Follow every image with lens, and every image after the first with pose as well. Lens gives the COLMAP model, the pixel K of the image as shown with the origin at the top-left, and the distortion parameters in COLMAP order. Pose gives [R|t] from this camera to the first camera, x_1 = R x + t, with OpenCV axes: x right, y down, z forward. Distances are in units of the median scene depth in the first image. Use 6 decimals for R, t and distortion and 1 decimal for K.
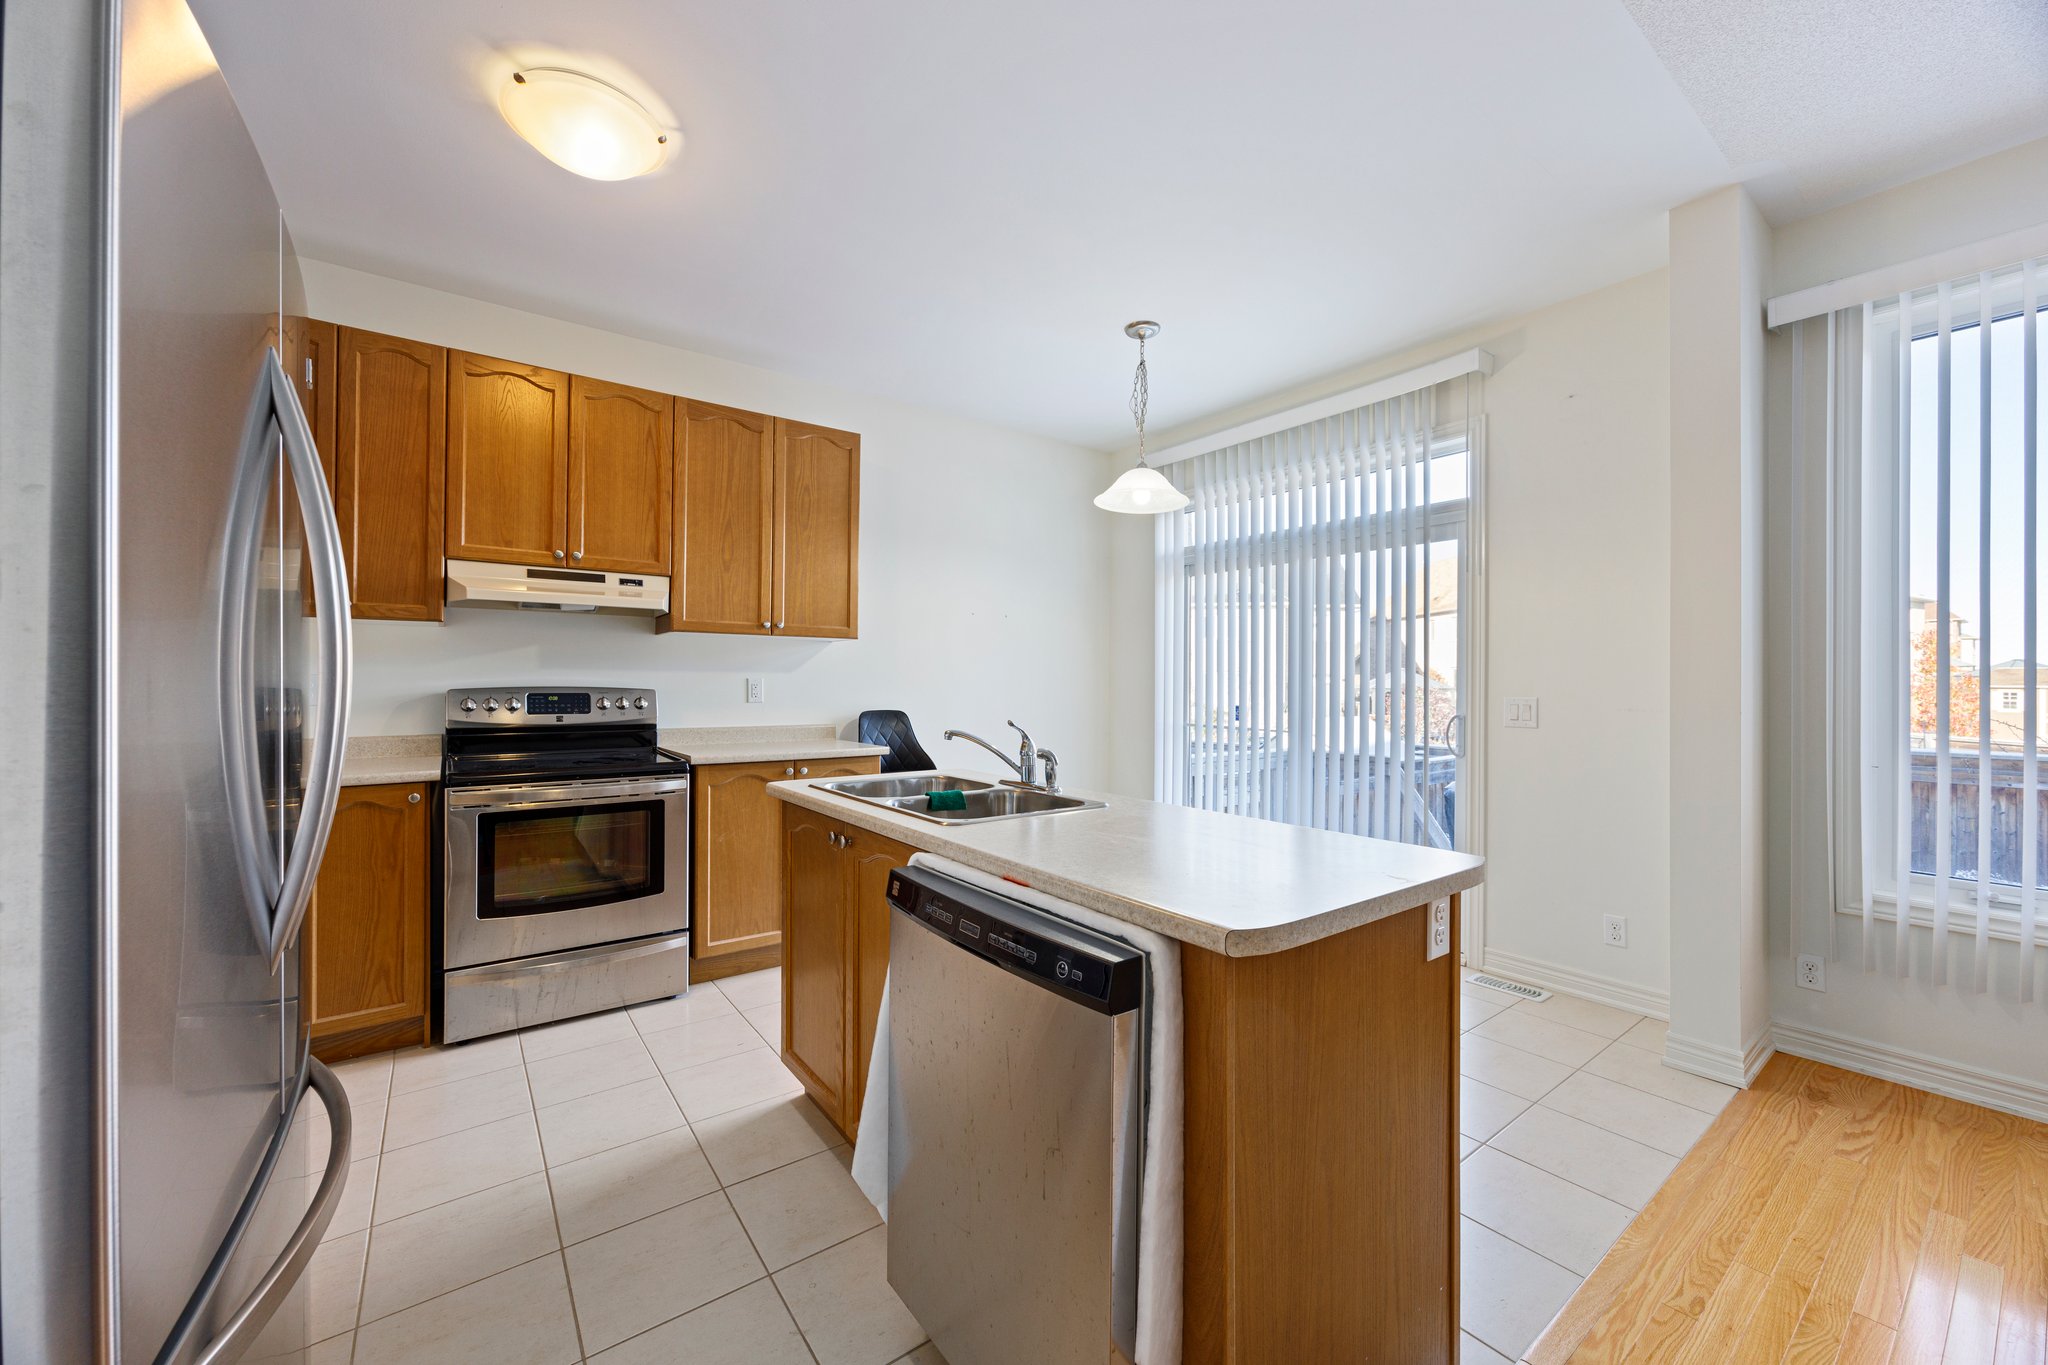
lens RADIAL K [[785.4, 0, 1029.2], [0, 785.4, 681.3], [0, 0, 1]] dist [-0.001610, 0.000028]
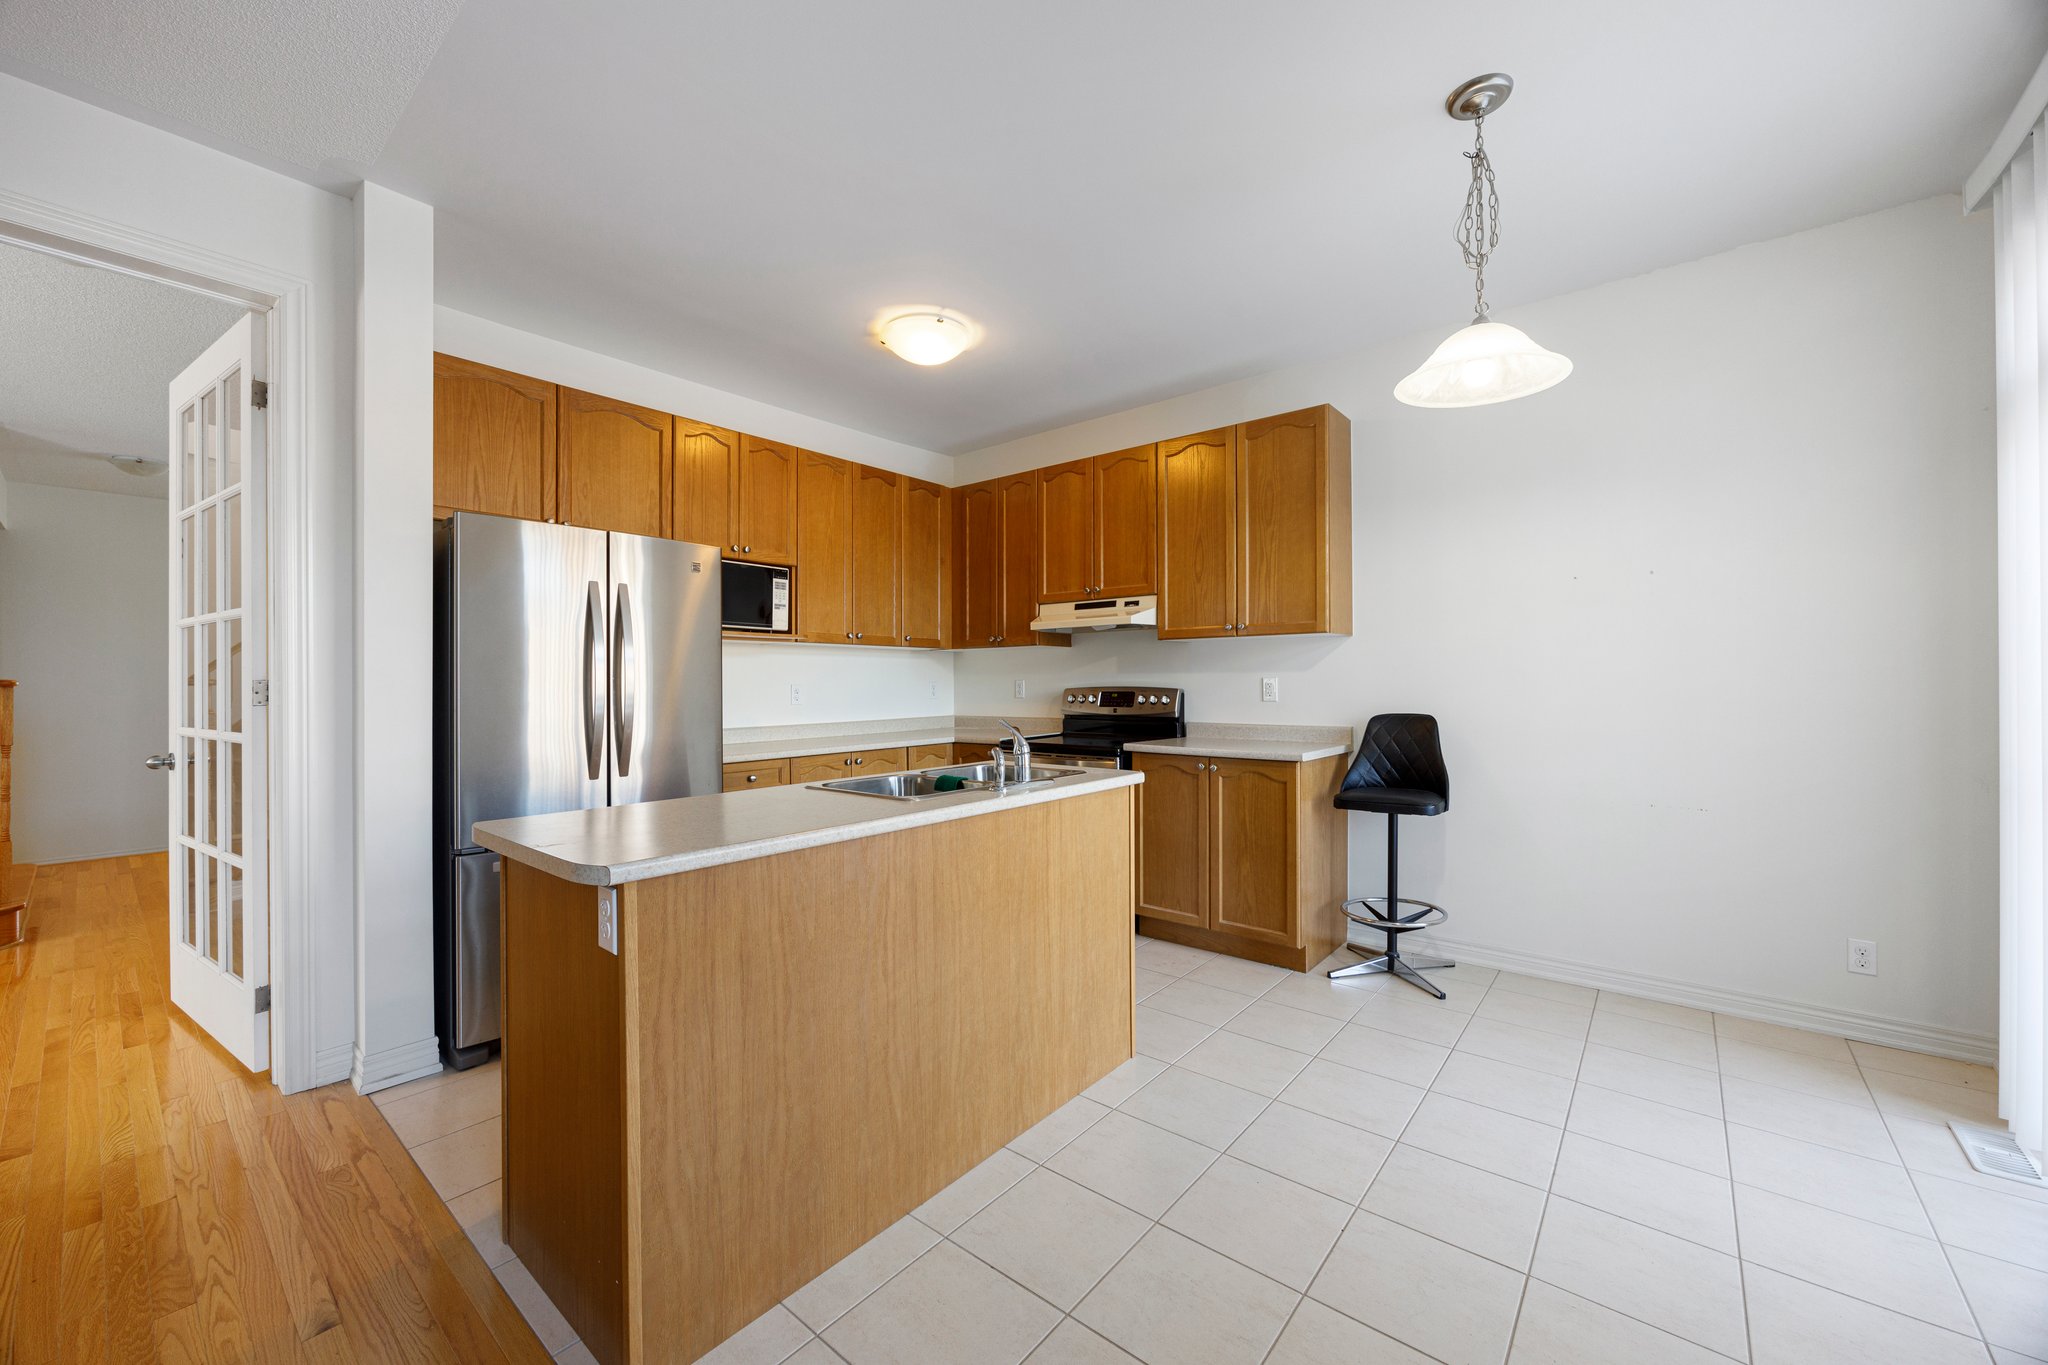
lens RADIAL K [[785.4, 0, 1022.2], [0, 785.4, 679.7], [0, 0, 1]] dist [-0.001610, 0.000028]
pose [[0.229708, -0.015988, -0.973128, 0.672240], [0.004010, 0.999872, -0.015481, 0.015313], [0.973251, -0.000346, 0.229743, 0.531561]]
